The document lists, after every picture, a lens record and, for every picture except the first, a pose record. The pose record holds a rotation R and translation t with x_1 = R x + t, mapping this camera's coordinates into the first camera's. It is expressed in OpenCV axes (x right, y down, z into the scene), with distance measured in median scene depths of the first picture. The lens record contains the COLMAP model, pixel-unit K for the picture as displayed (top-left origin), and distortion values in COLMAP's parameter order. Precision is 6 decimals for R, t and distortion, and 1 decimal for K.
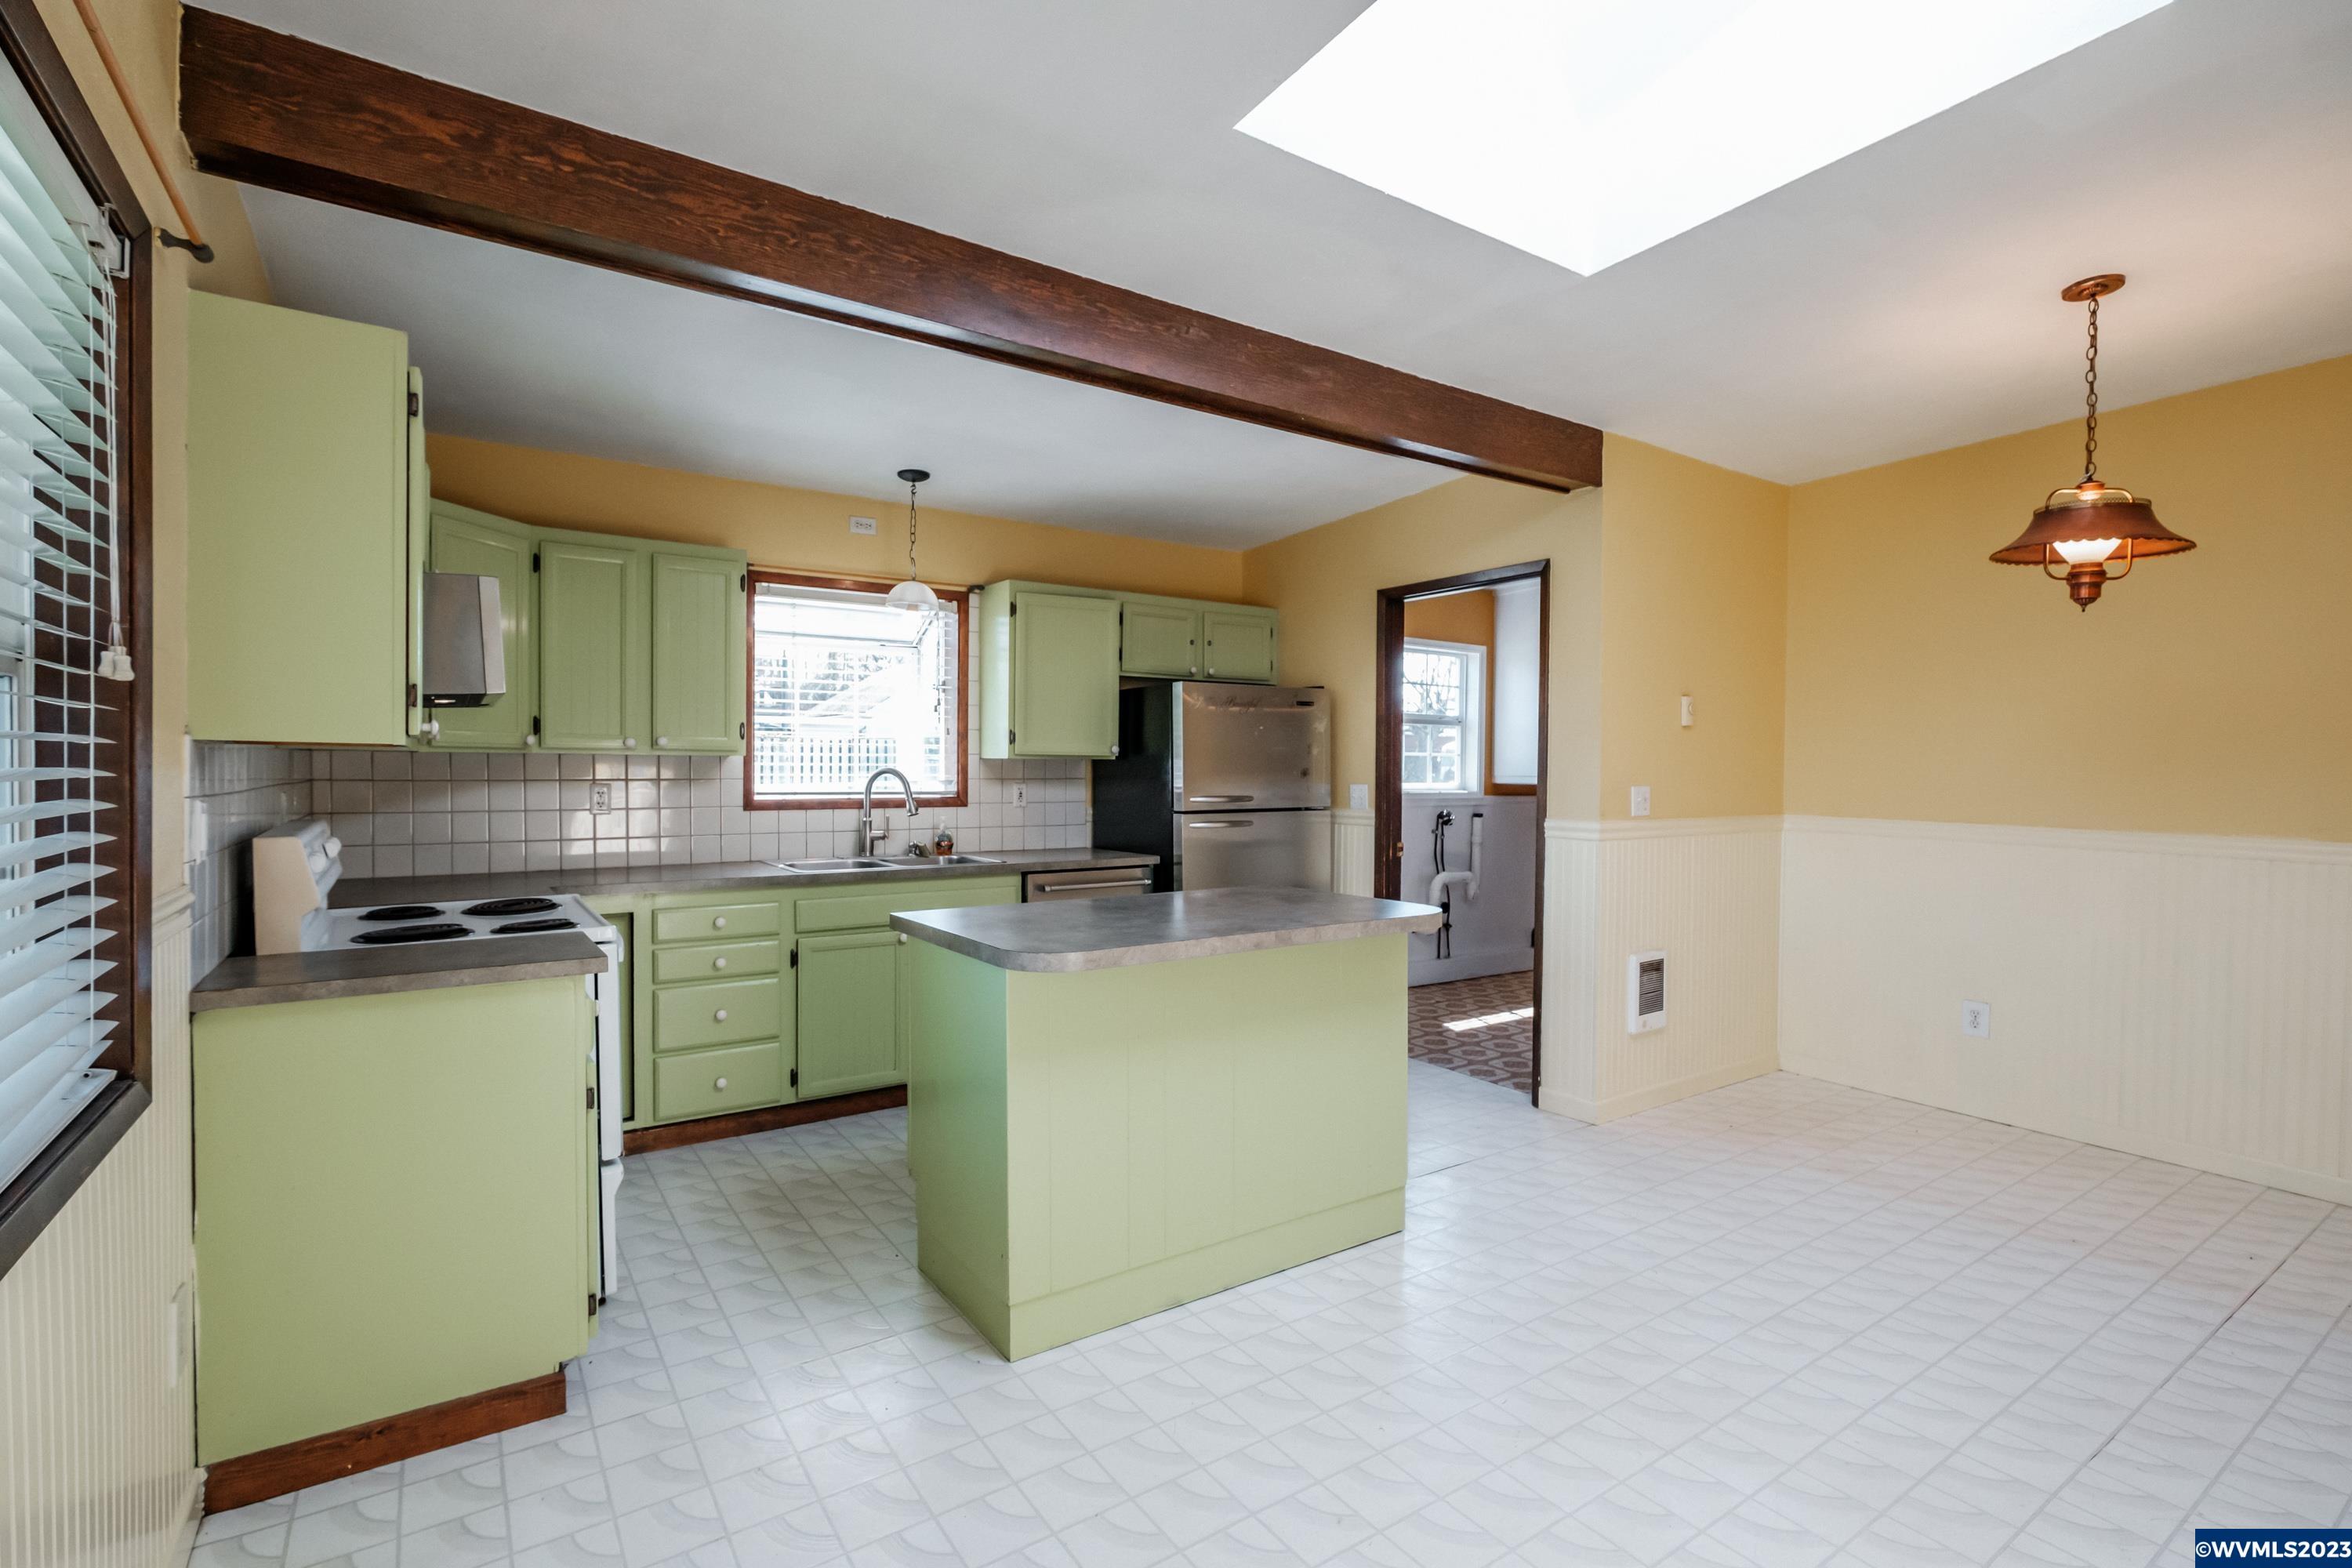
lens RADIAL K [[1085.1, 0, 1177.4], [0, 1085.1, 788.6], [0, 0, 1]] dist [-0.003471, 0.000931]
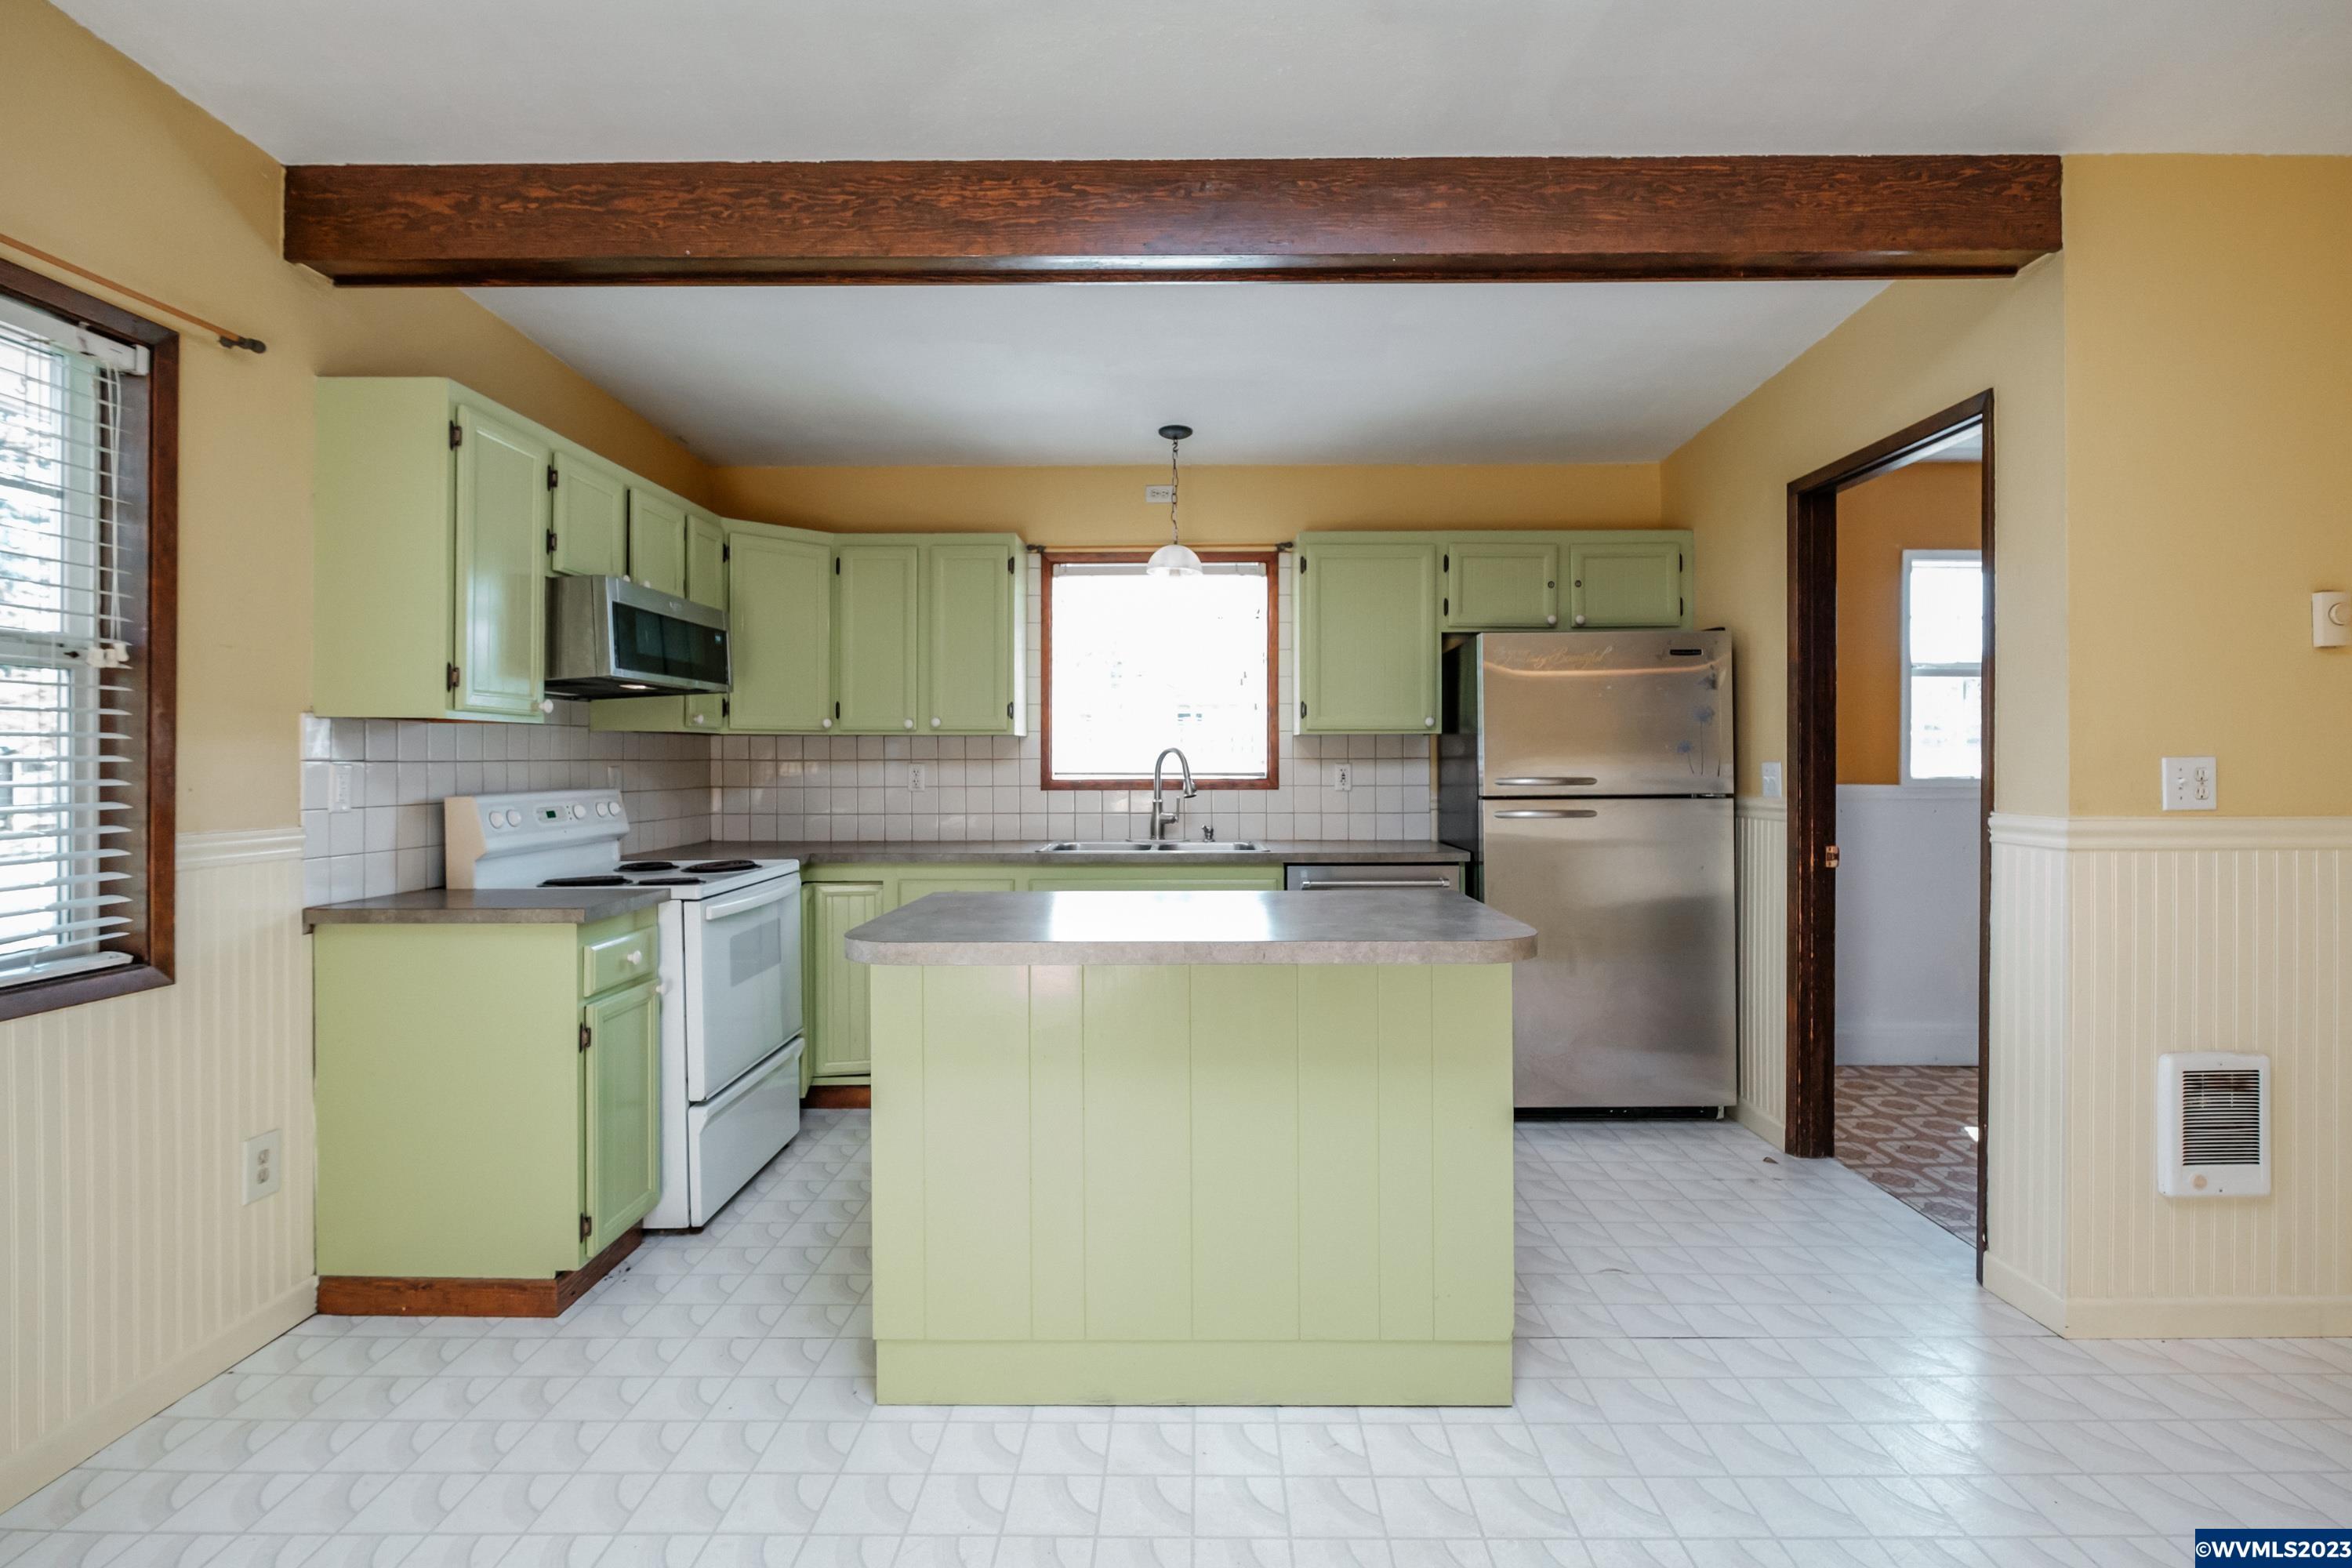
lens RADIAL K [[1129.5, 0, 1176.2], [0, 1129.5, 761.5], [0, 0, 1]] dist [-0.007328, -0.001794]
pose [[0.818449, -0.006434, -0.574543, 0.328478], [-0.004561, 0.999833, -0.017695, 0.012535], [0.574560, 0.017103, 0.818283, 0.218280]]
